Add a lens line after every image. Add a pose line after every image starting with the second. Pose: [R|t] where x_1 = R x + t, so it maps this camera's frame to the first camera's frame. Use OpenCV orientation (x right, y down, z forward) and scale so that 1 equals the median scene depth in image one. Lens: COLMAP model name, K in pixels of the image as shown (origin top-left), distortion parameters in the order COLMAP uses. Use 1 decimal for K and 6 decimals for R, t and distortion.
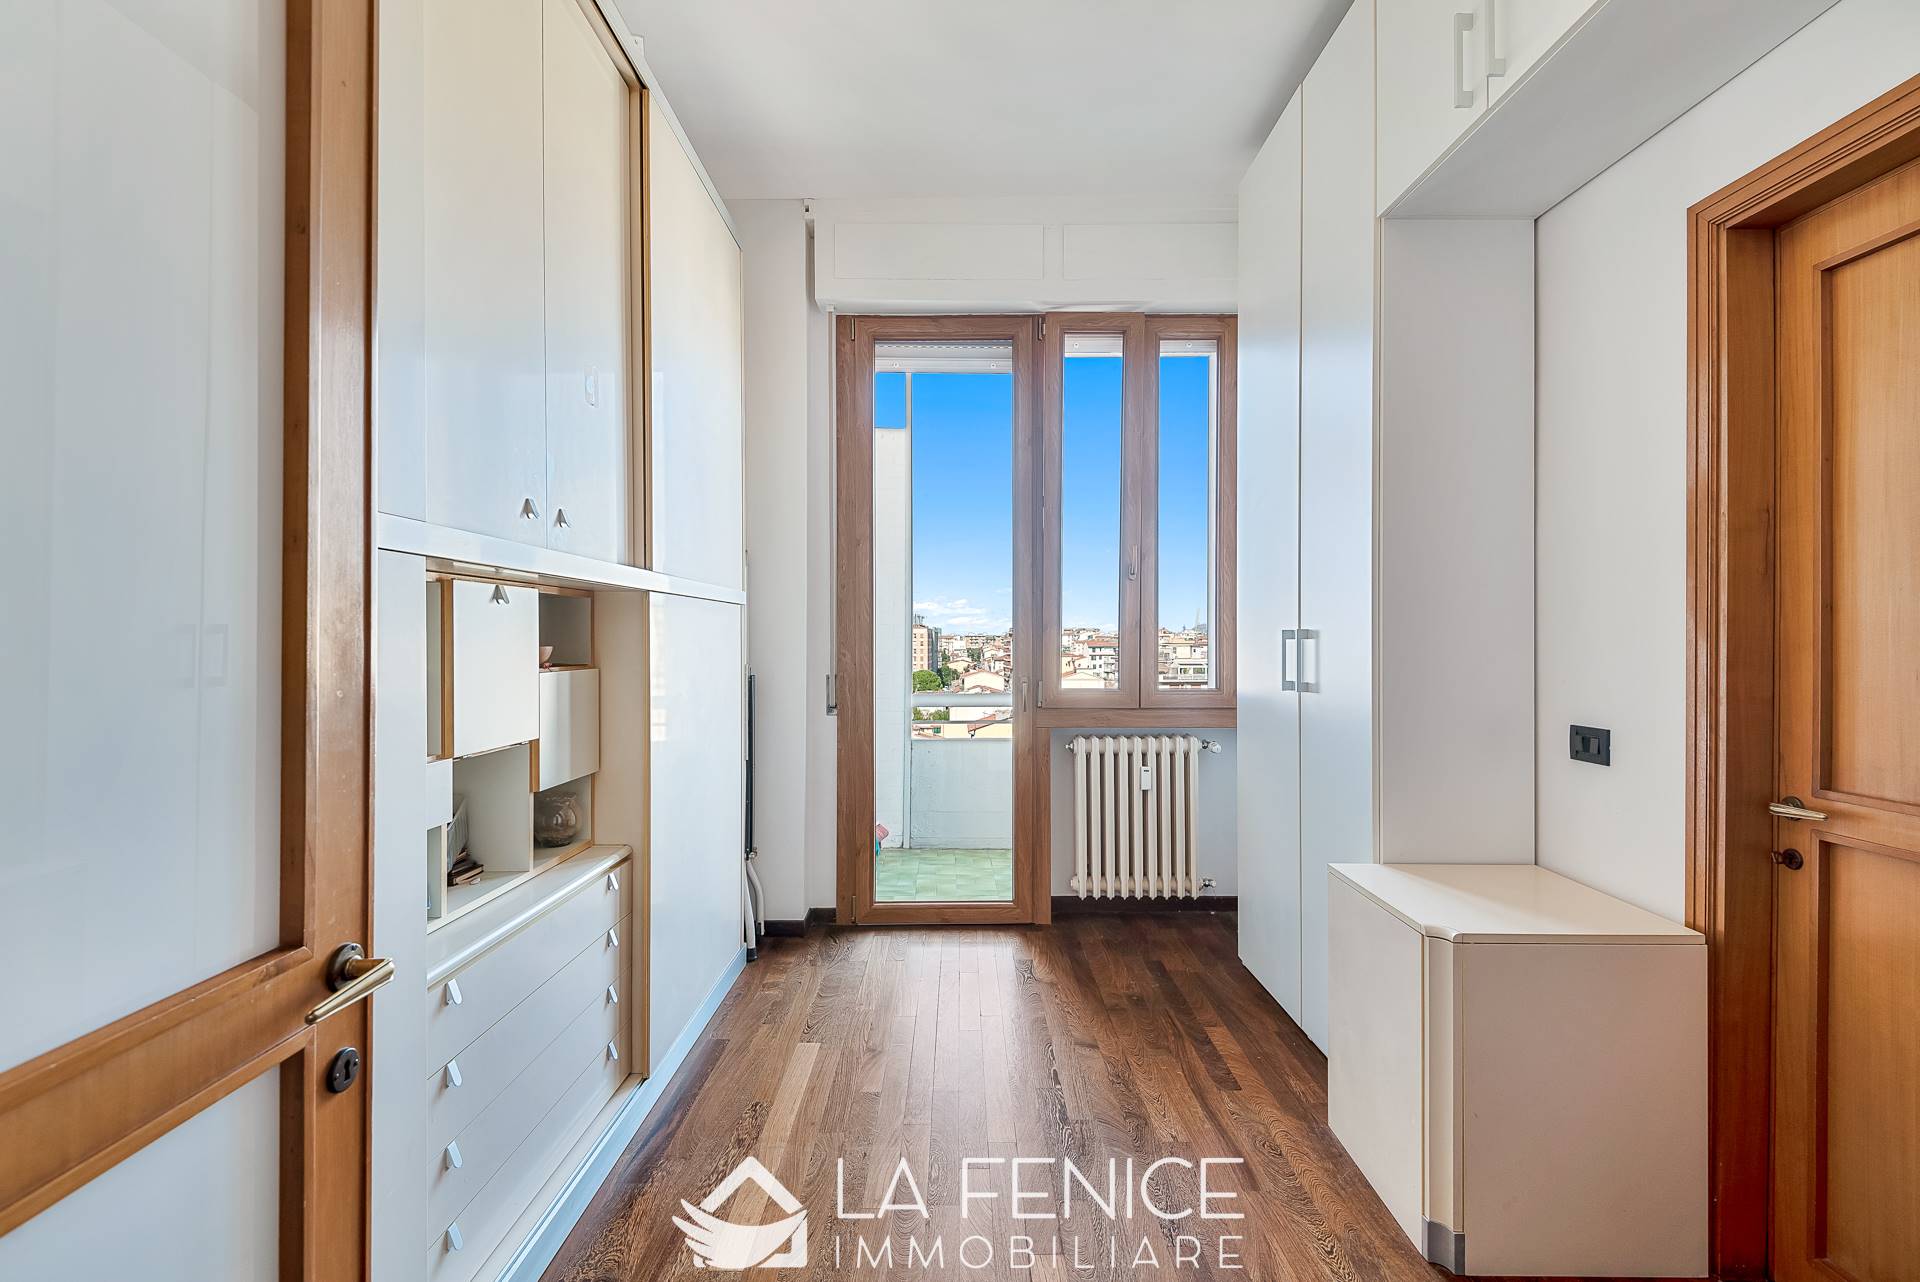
lens RADIAL K [[869.2, 0, 960.0], [0, 869.2, 641.0], [0, 0, 1]] dist [0.024510, -0.019413]
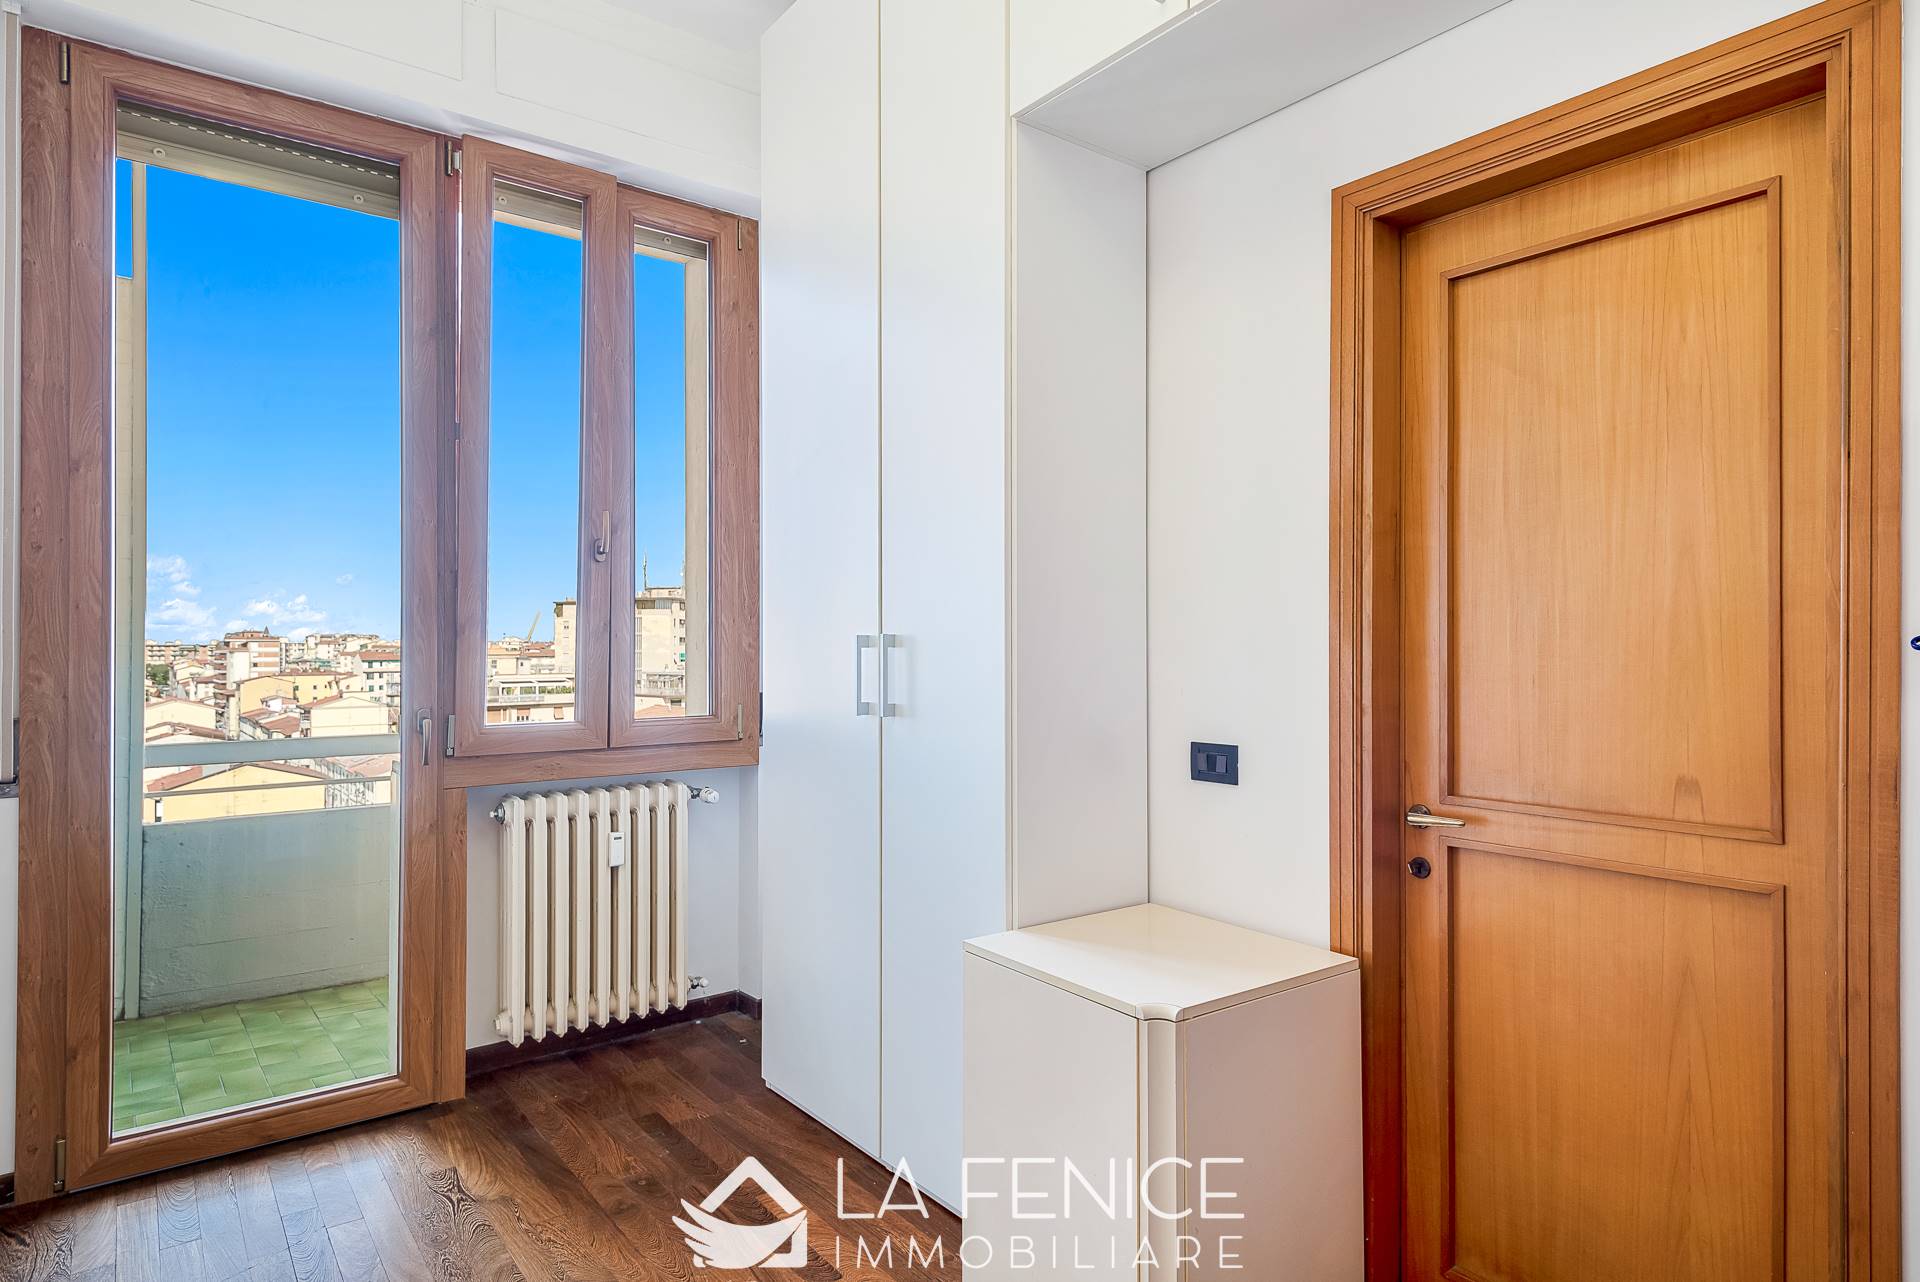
lens RADIAL K [[1074.4, 0, 957.7], [0, 1074.4, 641.0], [0, 0, 1]] dist [0.033939, -0.021761]
pose [[0.793419, 0.002515, 0.608670, -0.105243], [0.003336, 0.999958, -0.008481, 0.000507], [-0.608666, 0.008759, 0.793378, 0.170864]]
